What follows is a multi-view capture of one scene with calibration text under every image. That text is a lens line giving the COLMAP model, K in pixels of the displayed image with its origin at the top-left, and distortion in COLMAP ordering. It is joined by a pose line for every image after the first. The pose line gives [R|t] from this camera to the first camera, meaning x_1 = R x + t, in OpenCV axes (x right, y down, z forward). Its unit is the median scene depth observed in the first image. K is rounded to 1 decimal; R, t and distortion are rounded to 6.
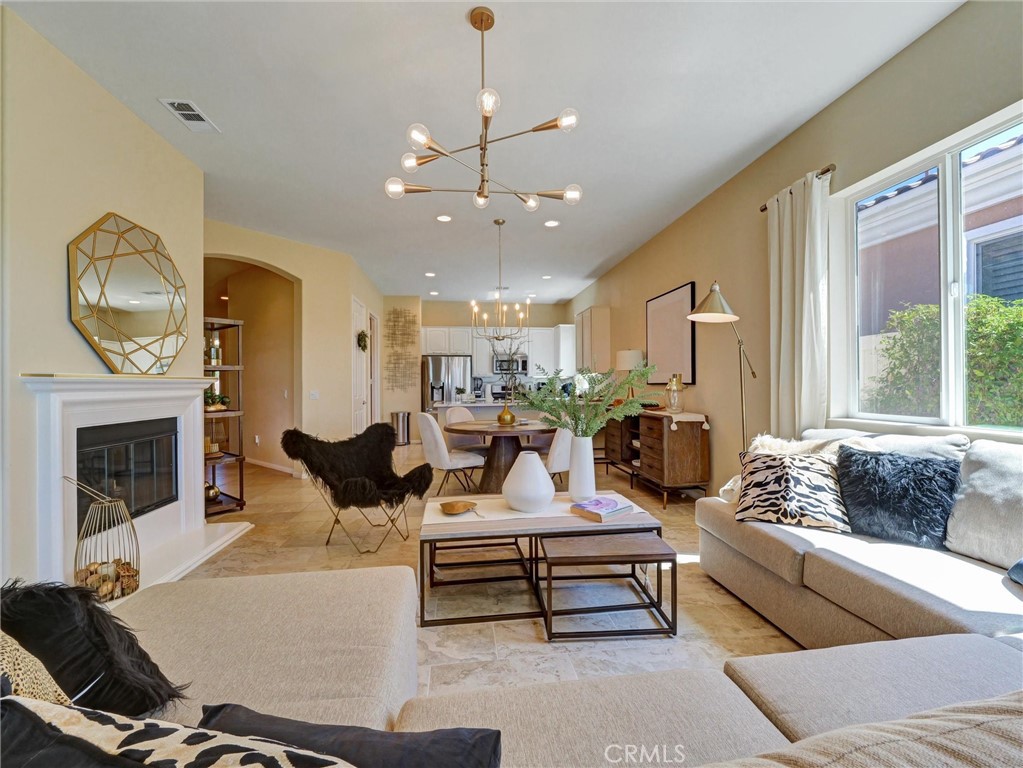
lens RADIAL K [[430.5, 0, 514.3], [0, 430.5, 383.2], [0, 0, 1]] dist [-0.009479, -0.000248]
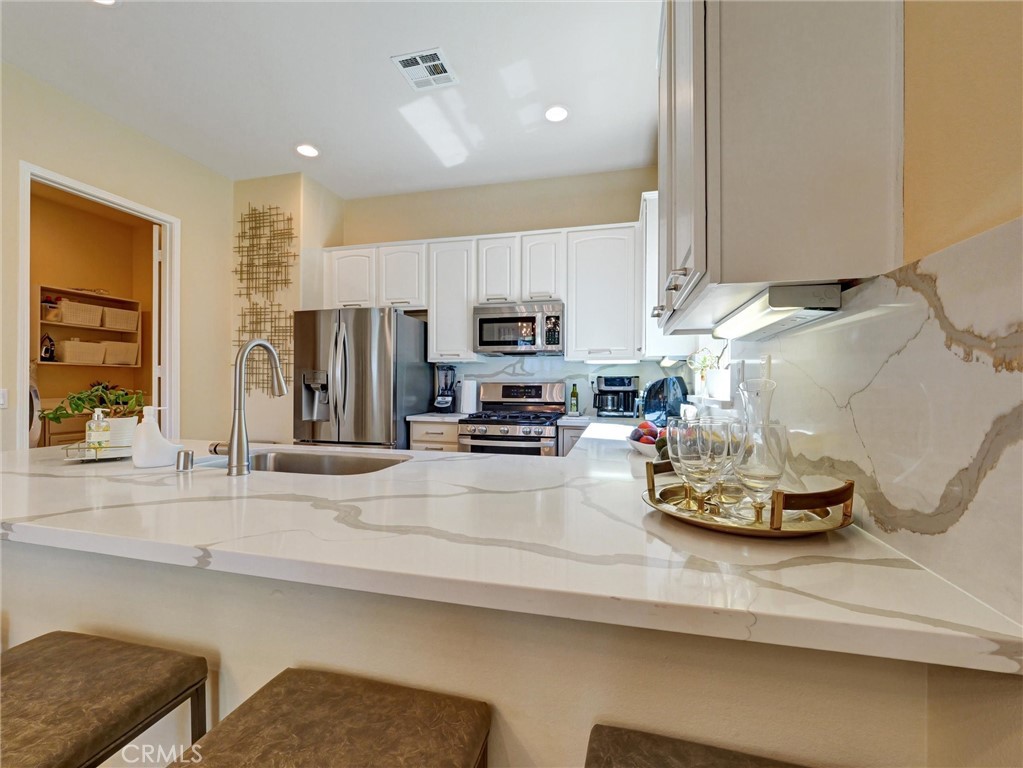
lens RADIAL K [[430.5, 0, 514.3], [0, 430.5, 383.2], [0, 0, 1]] dist [-0.009479, -0.000248]
pose [[0.932724, 0.010134, -0.360448, 0.272689], [-0.009032, 0.999948, 0.004742, 0.005297], [0.360477, -0.001167, 0.932767, 1.395013]]
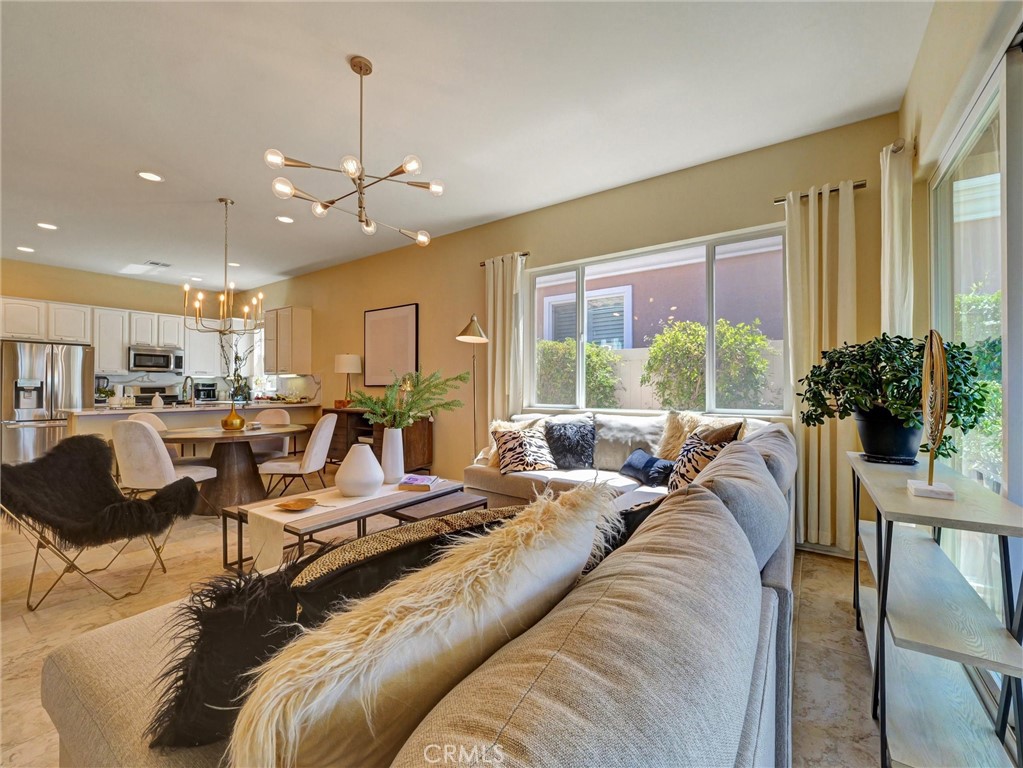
lens RADIAL K [[430.5, 0, 514.3], [0, 430.5, 383.2], [0, 0, 1]] dist [-0.009479, -0.000248]
pose [[0.668648, 0.012385, 0.743476, -0.335689], [-0.007175, 0.999922, -0.010203, 0.004589], [-0.743545, 0.001488, 0.668685, -0.037842]]
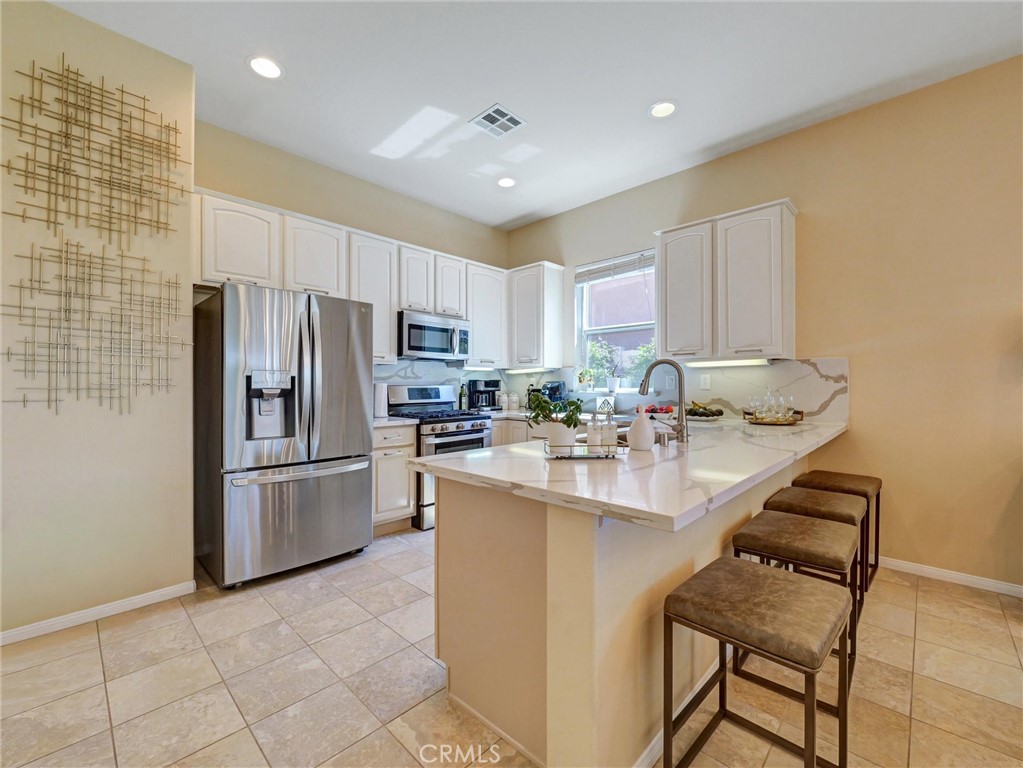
lens RADIAL K [[430.5, 0, 514.3], [0, 430.5, 383.2], [0, 0, 1]] dist [-0.009479, -0.000248]
pose [[0.776388, 0.005900, 0.630228, -0.473222], [-0.004140, 0.999982, -0.004260, 0.006822], [-0.630242, 0.000698, 0.776398, 1.342589]]
